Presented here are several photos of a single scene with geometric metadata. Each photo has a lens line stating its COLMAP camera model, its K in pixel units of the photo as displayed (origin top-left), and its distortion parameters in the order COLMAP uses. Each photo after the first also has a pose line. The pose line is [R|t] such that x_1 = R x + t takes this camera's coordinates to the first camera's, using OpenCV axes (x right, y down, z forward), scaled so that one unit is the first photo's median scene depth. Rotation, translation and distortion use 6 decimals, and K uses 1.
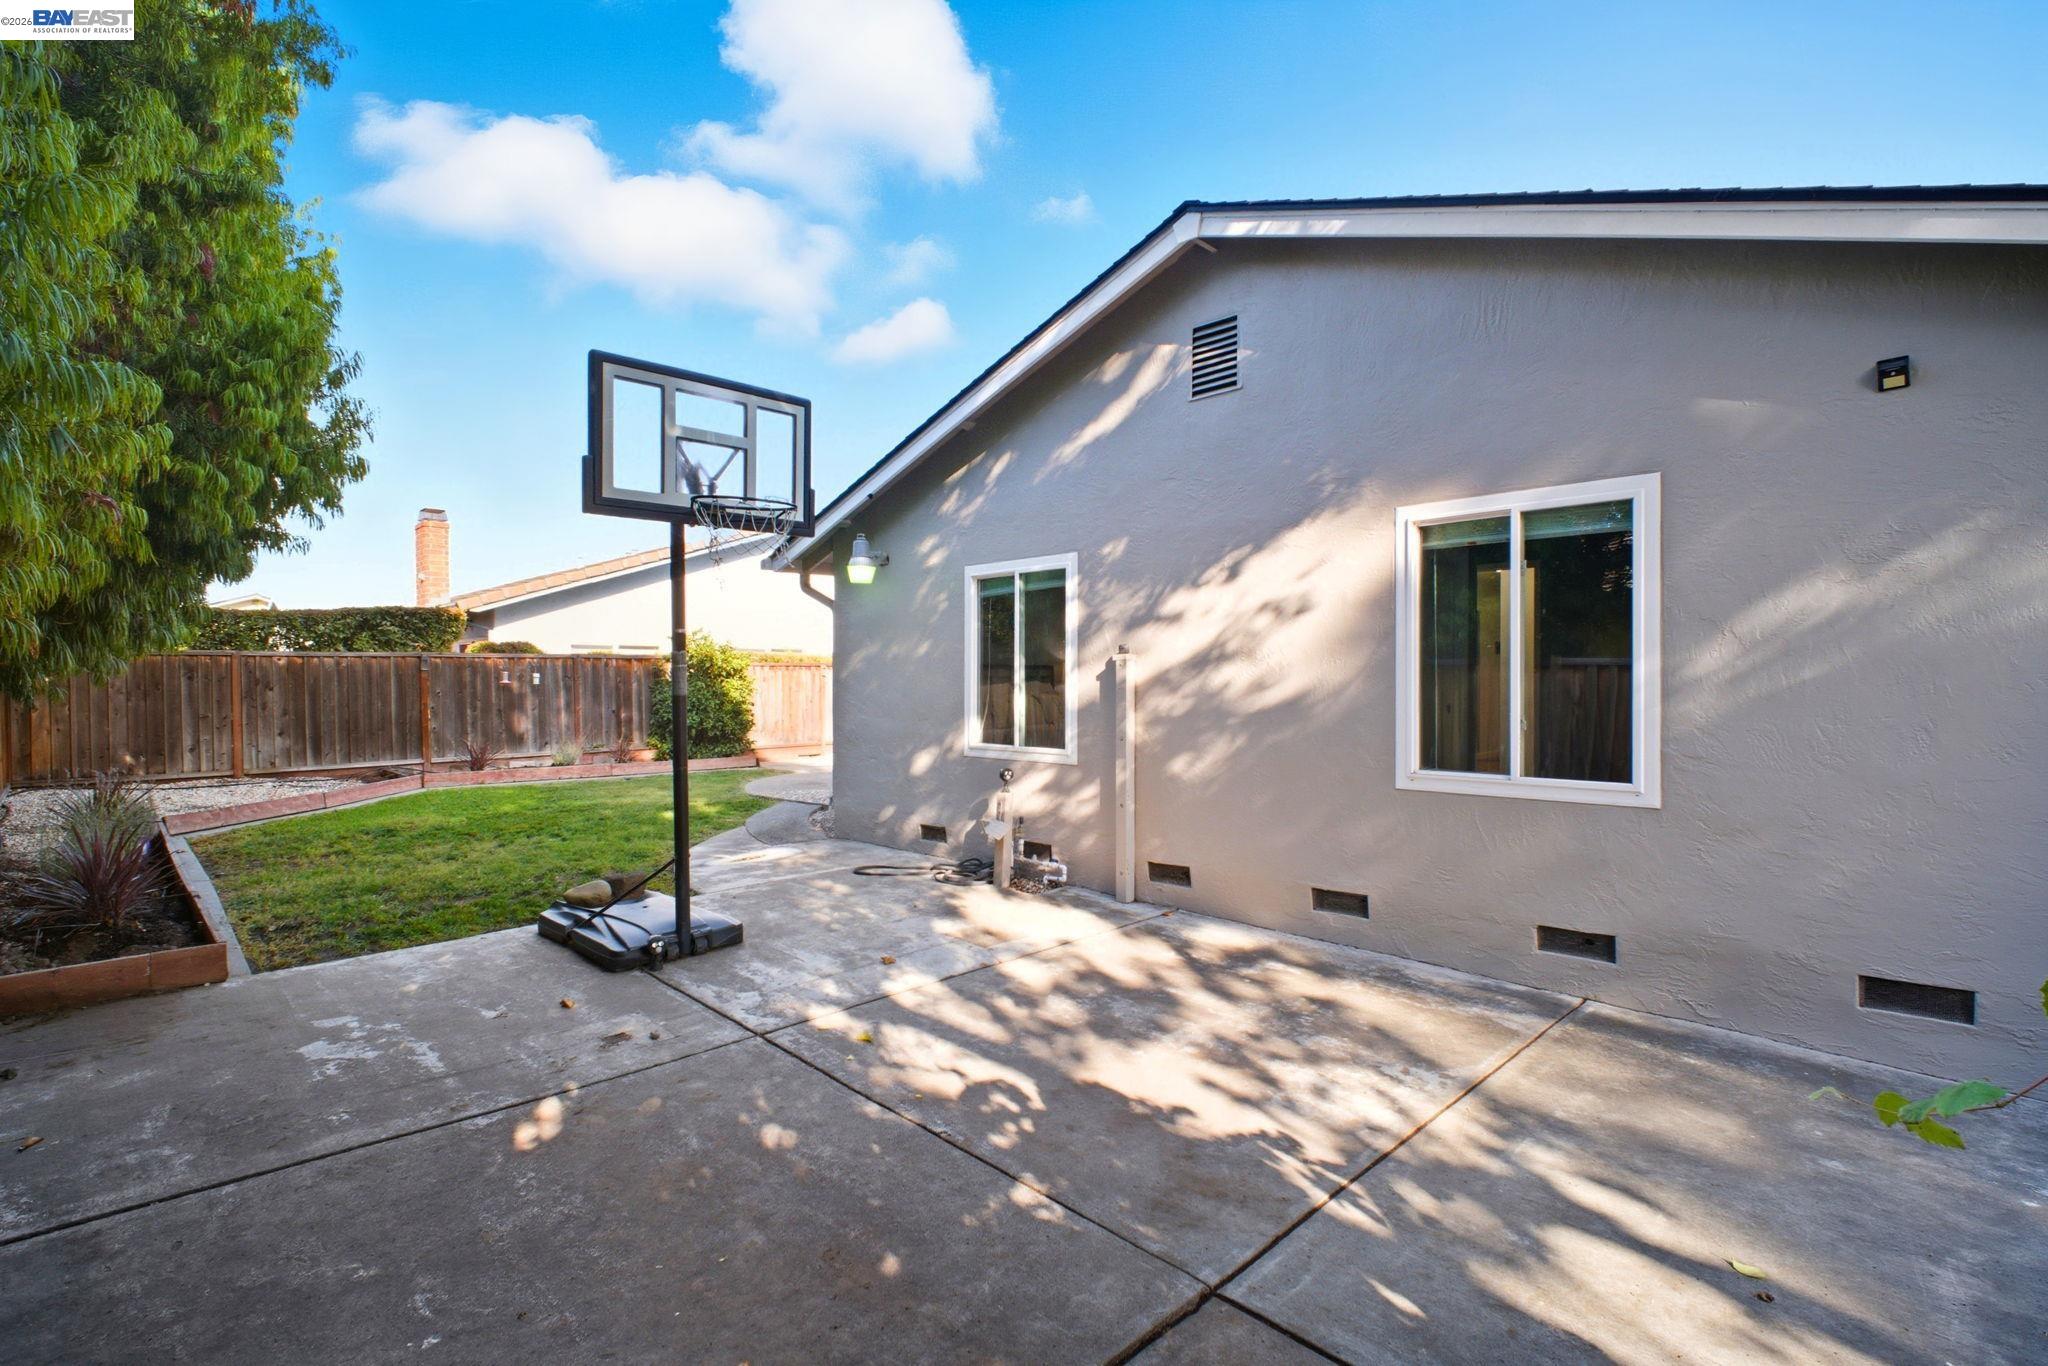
lens RADIAL K [[960.5, 0, 1028.2], [0, 960.5, 677.7], [0, 0, 1]] dist [0.002349, -0.003455]
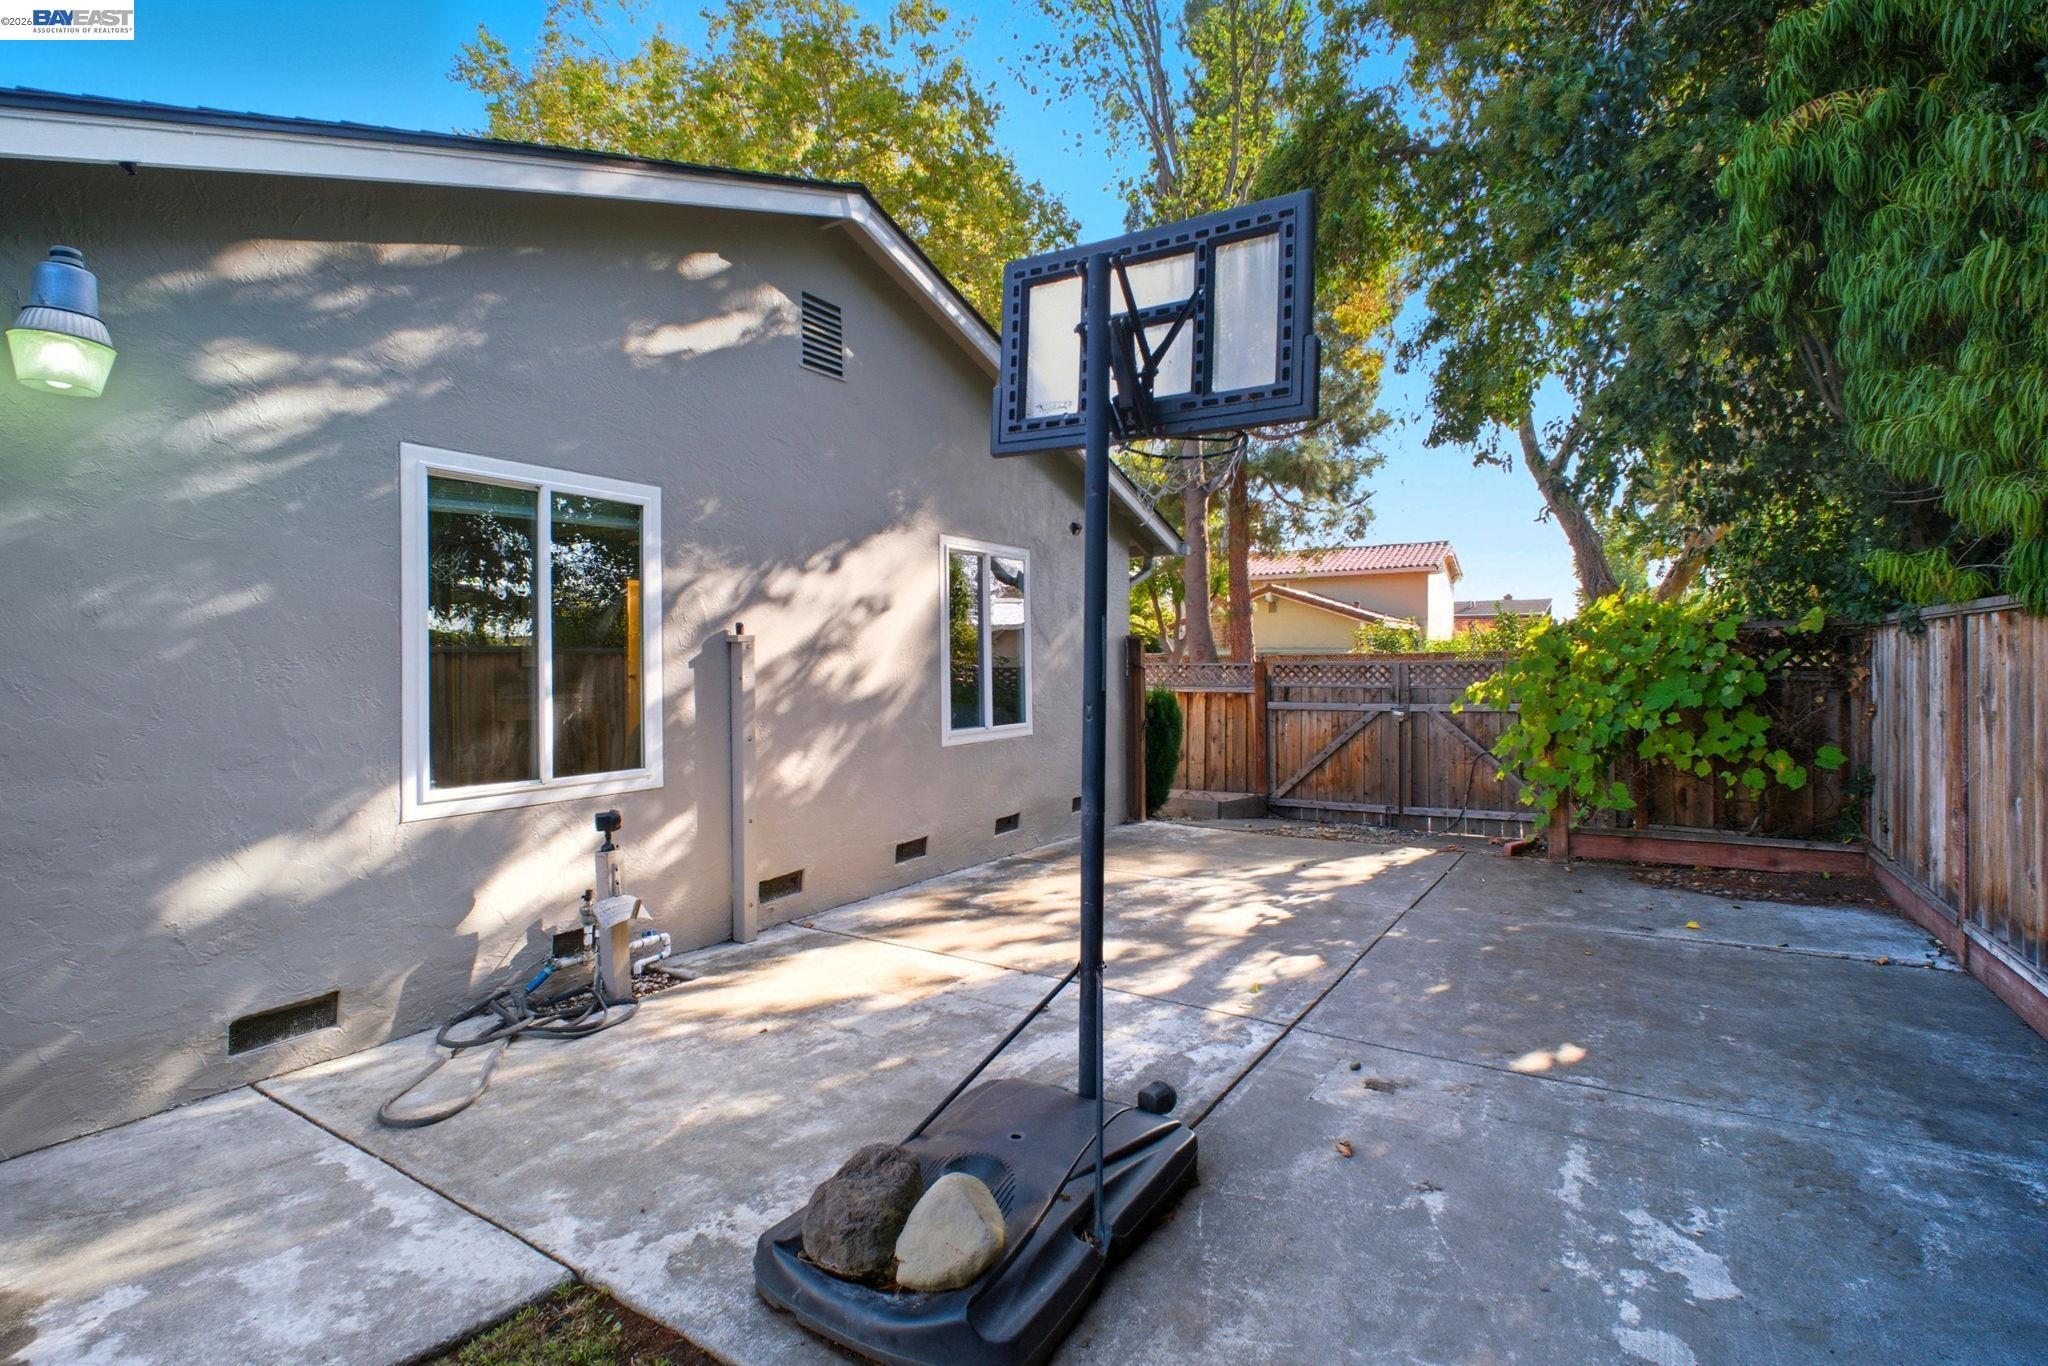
lens RADIAL K [[960.5, 0, 1028.0], [0, 960.5, 685.5], [0, 0, 1]] dist [0.002349, -0.003455]
pose [[-0.231254, -0.018683, 0.972714, -0.990161], [0.004759, 0.999782, 0.020334, -0.000554], [-0.972882, 0.009332, -0.231115, 1.257534]]
